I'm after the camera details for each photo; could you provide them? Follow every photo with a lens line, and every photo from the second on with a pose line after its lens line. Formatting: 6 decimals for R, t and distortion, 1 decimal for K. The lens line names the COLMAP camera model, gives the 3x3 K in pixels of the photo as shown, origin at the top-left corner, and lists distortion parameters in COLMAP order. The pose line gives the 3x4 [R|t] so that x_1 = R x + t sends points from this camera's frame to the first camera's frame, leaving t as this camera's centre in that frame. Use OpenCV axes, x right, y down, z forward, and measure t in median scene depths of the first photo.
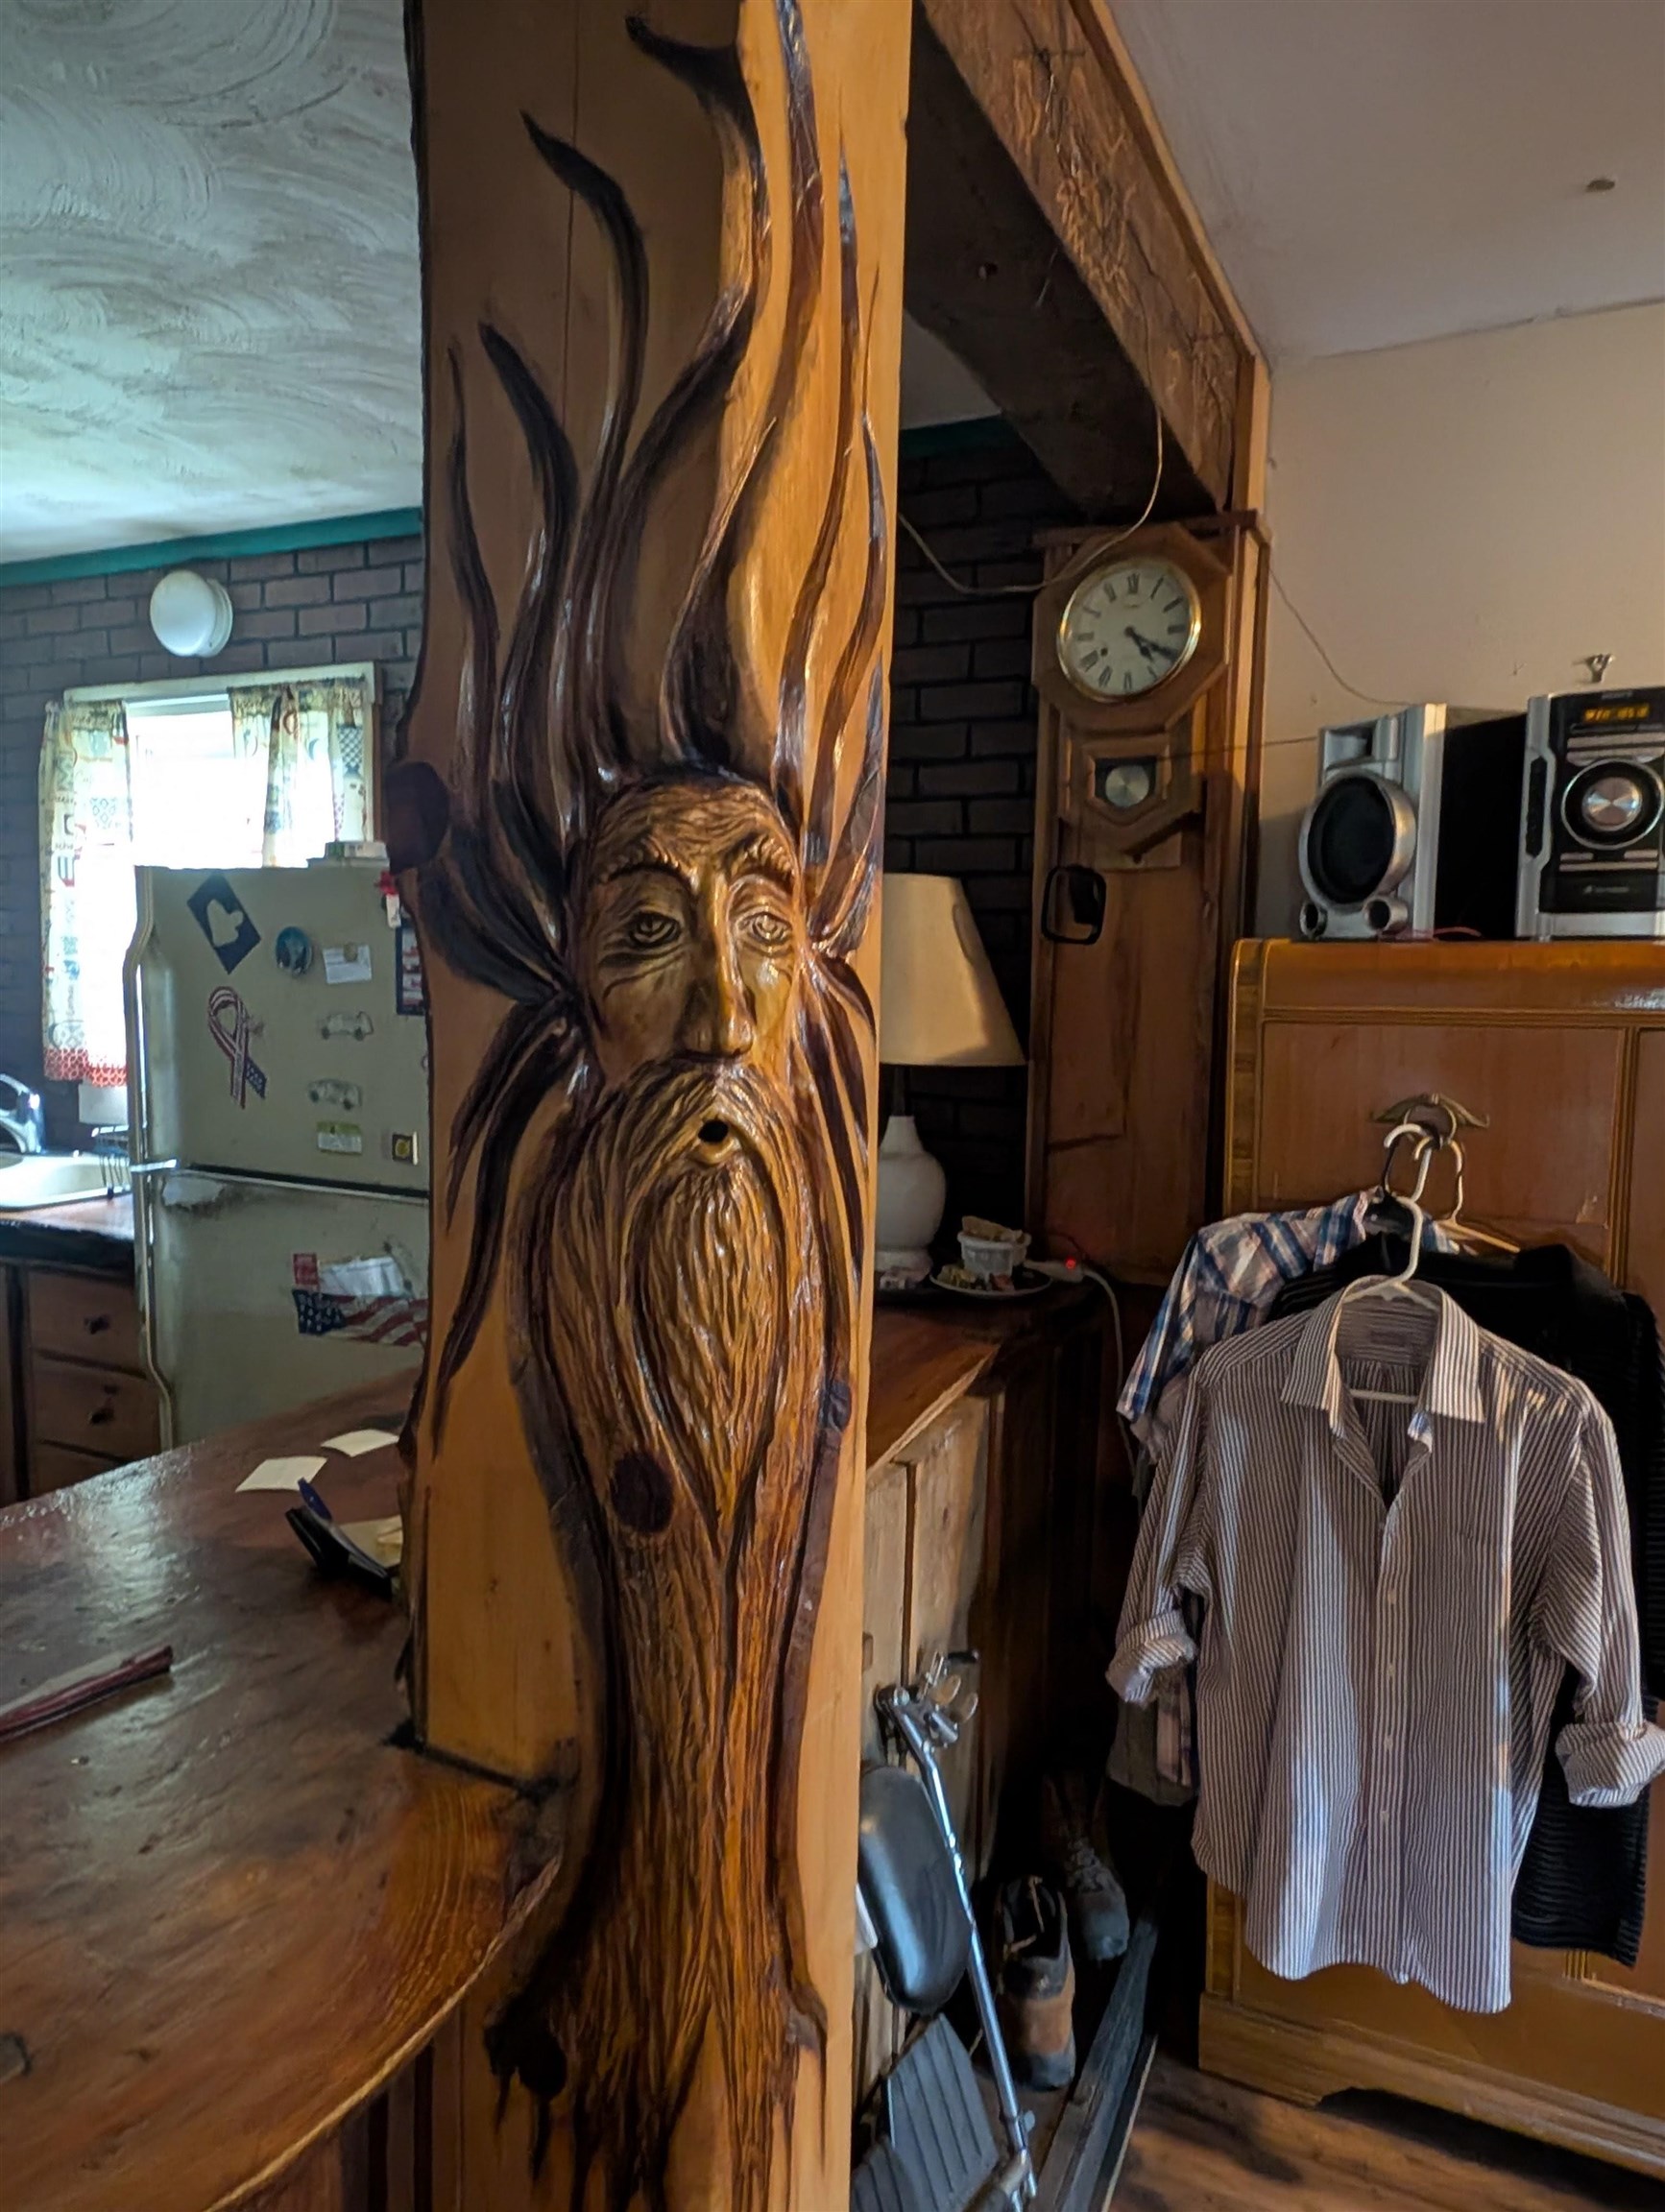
lens RADIAL K [[1453.7, 0, 832.2], [0, 1453.7, 1113.4], [0, 0, 1]] dist [-0.012659, -0.002052]
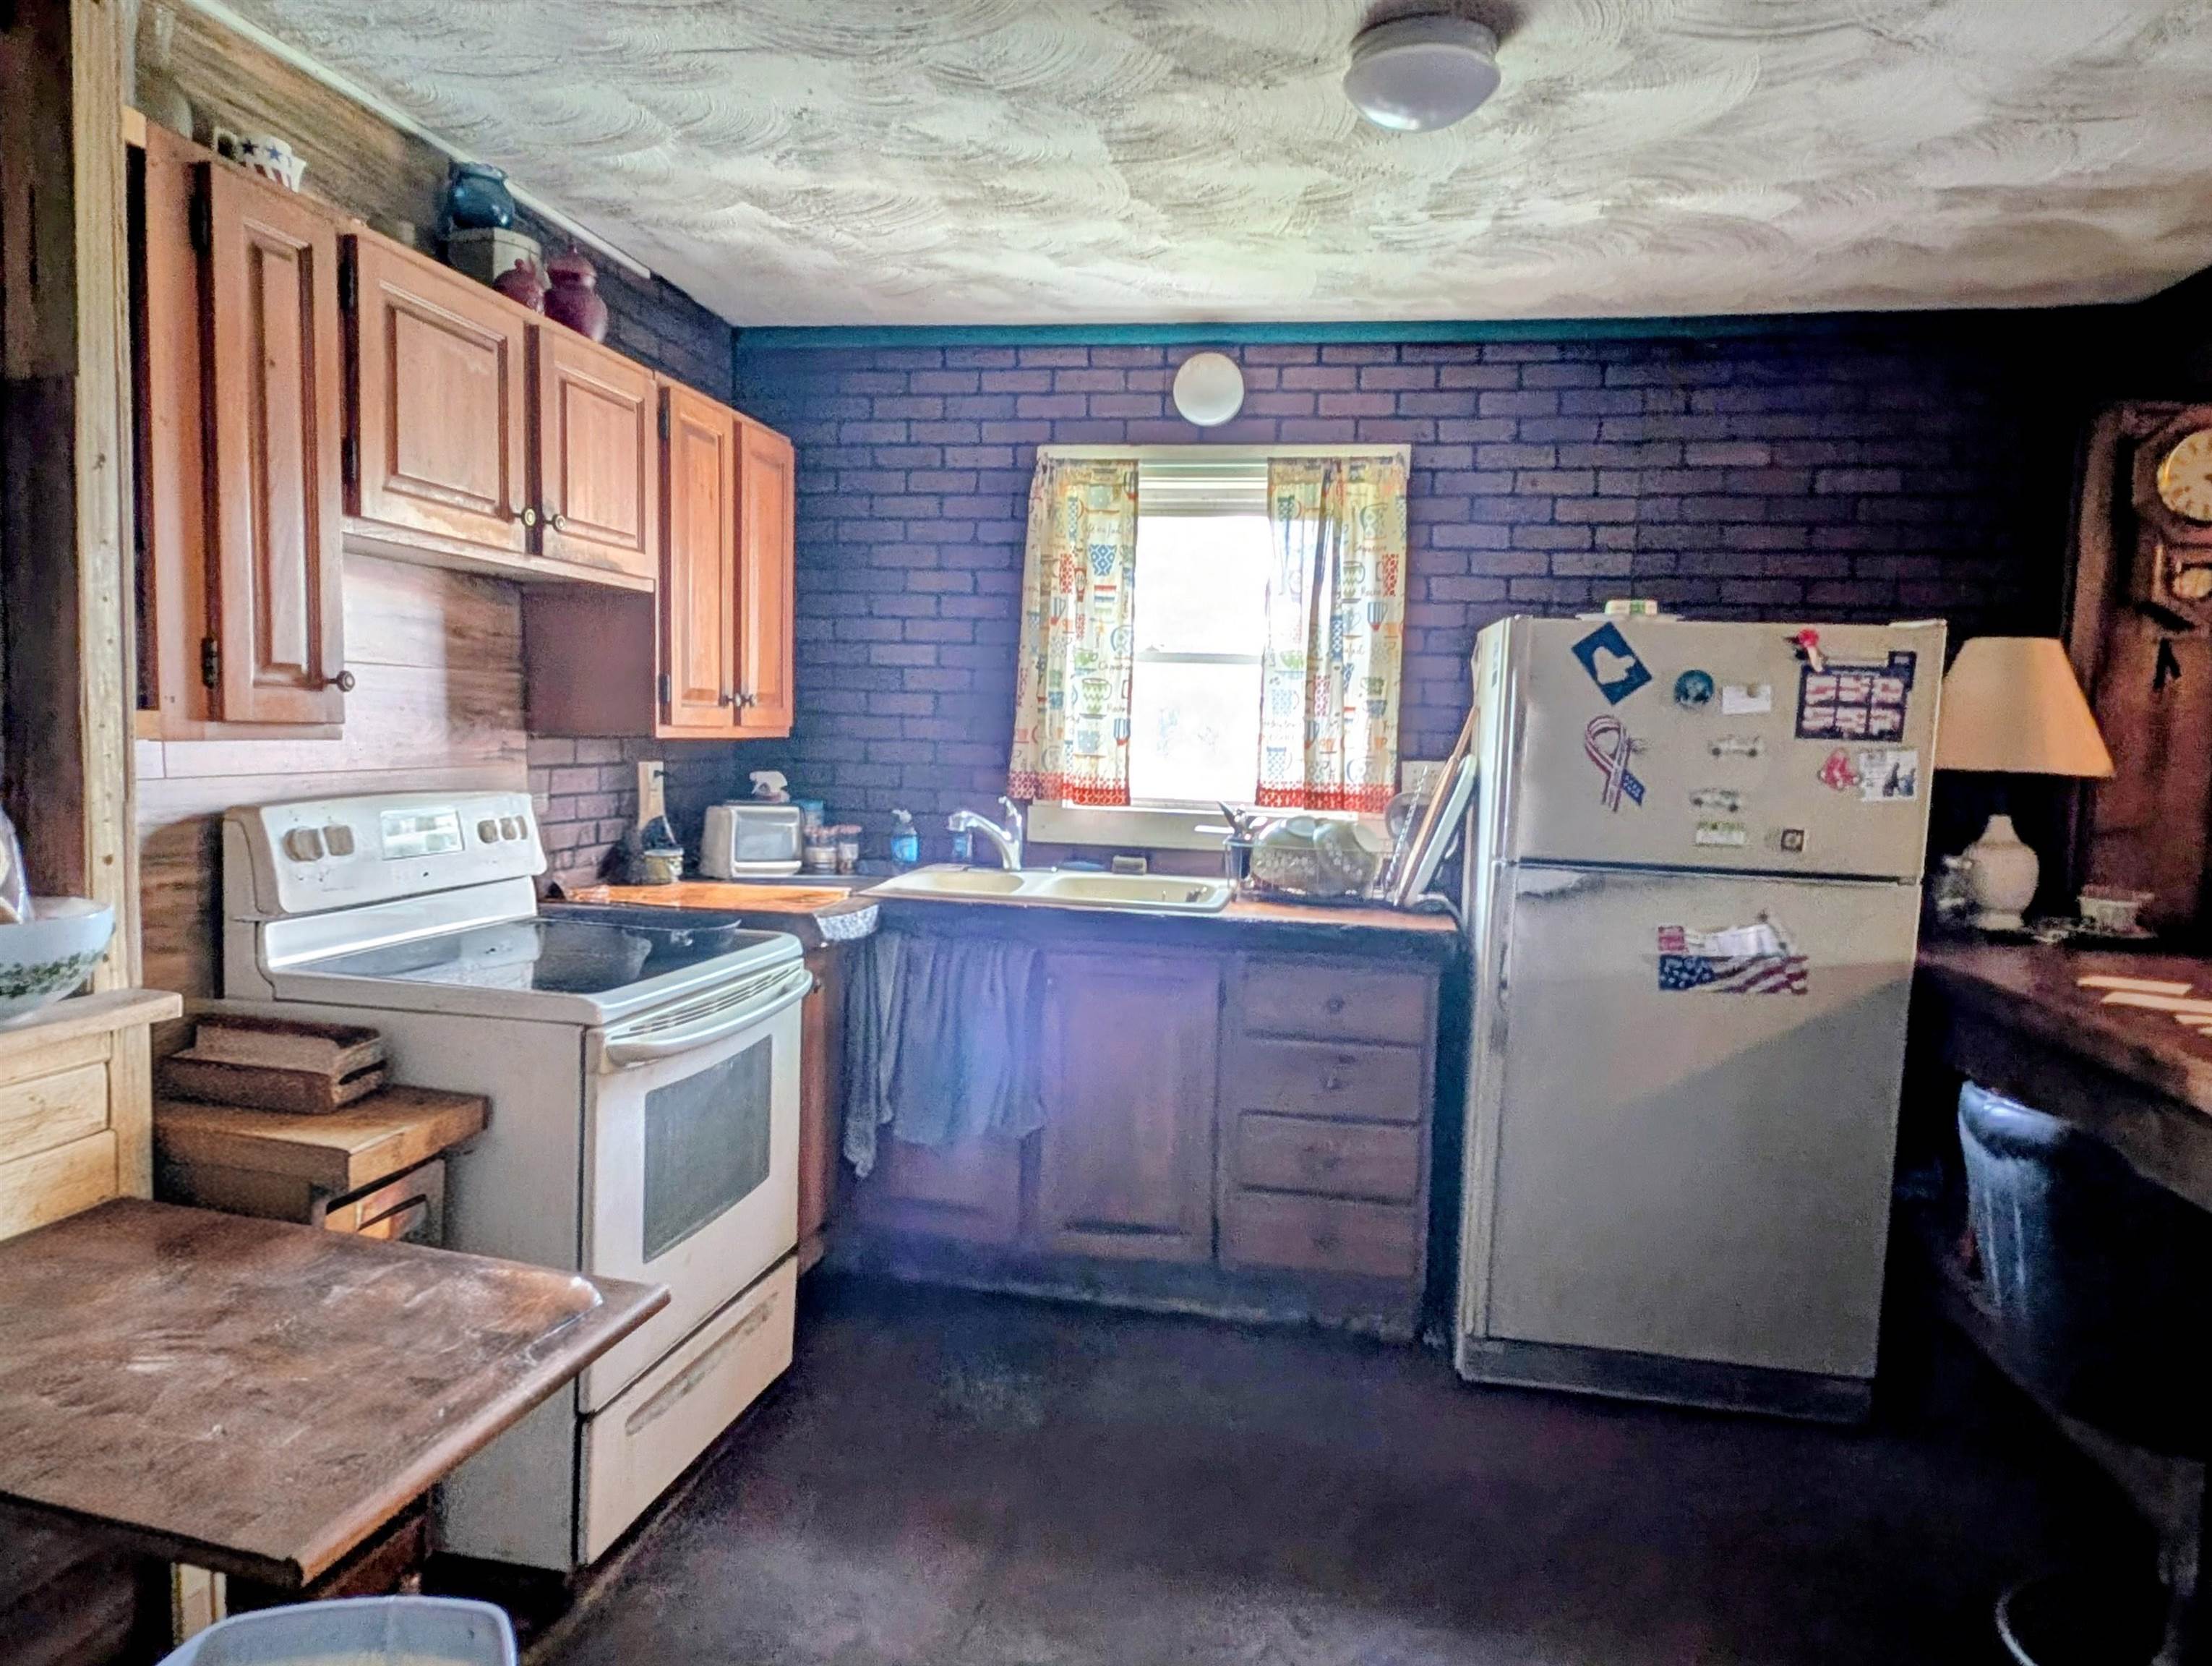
lens RADIAL K [[1453.8, 0, 1101.0], [0, 1453.8, 827.3], [0, 0, 1]] dist [-0.012659, -0.002052]
pose [[0.970215, -0.011865, 0.241956, -1.156185], [0.016251, 0.999738, -0.016140, 0.022417], [-0.241701, 0.019592, 0.970153, -0.113161]]
